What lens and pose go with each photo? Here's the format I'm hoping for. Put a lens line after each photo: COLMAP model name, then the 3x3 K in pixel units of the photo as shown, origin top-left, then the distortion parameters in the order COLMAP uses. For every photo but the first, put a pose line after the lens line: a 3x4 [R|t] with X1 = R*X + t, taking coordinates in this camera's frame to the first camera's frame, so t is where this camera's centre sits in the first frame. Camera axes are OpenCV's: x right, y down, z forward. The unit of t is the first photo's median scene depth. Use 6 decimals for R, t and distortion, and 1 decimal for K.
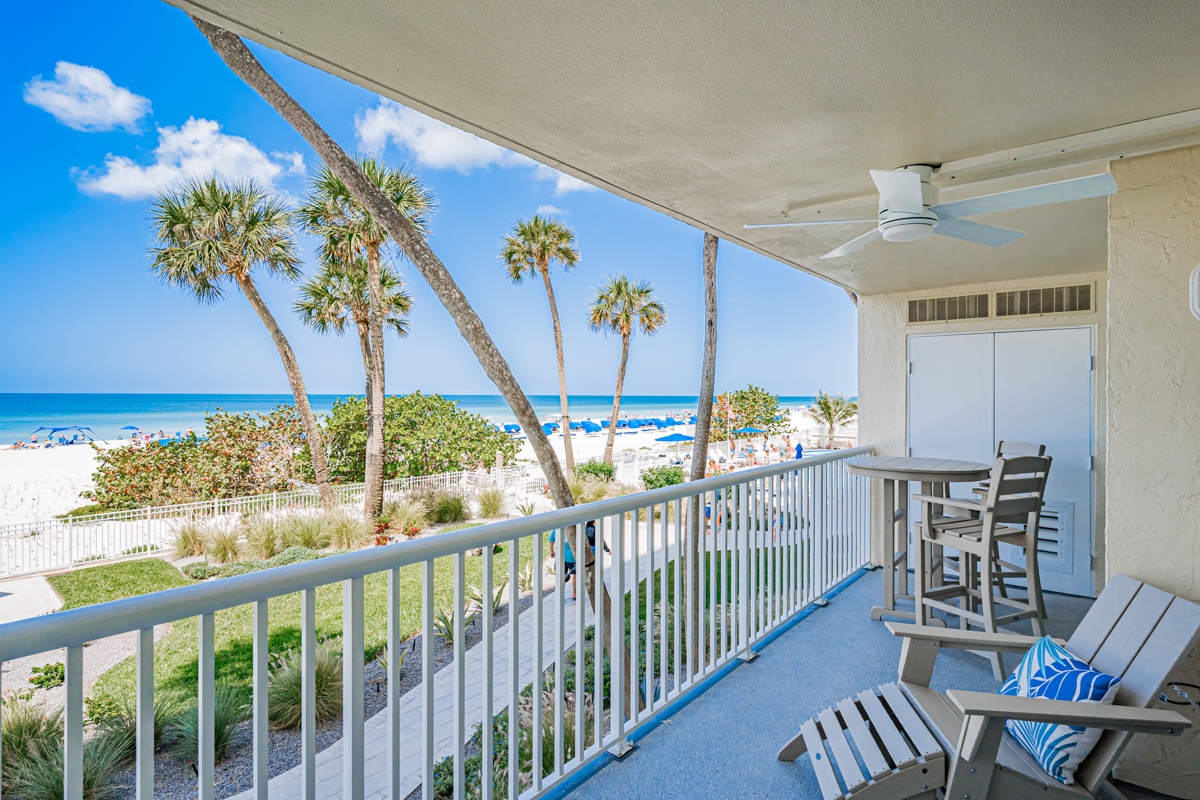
lens RADIAL K [[615.1, 0, 597.7], [0, 615.1, 396.6], [0, 0, 1]] dist [-0.000412, 0.001077]
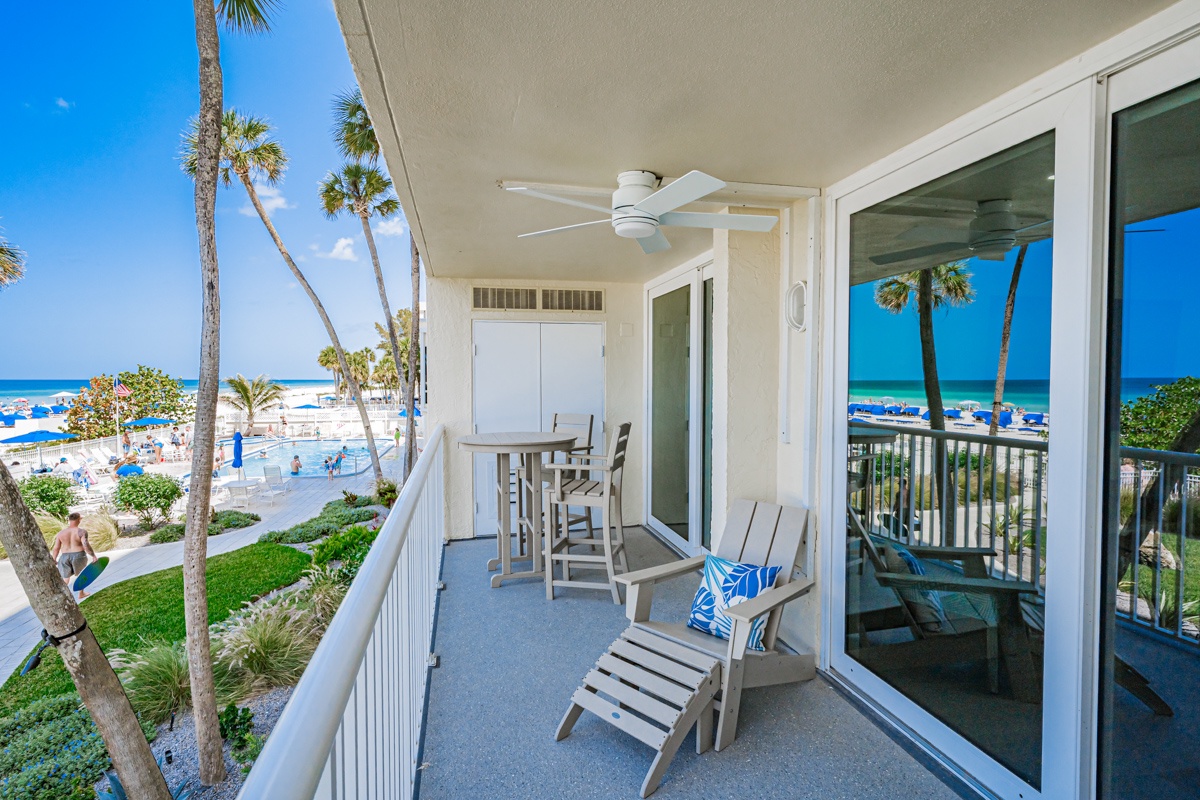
lens RADIAL K [[615.1, 0, 603.1], [0, 615.1, 400.4], [0, 0, 1]] dist [-0.000412, 0.001077]
pose [[0.615788, -0.031331, 0.787289, -0.210982], [0.004376, 0.999330, 0.036347, 0.002465], [-0.787900, -0.018937, 0.615512, 0.167728]]
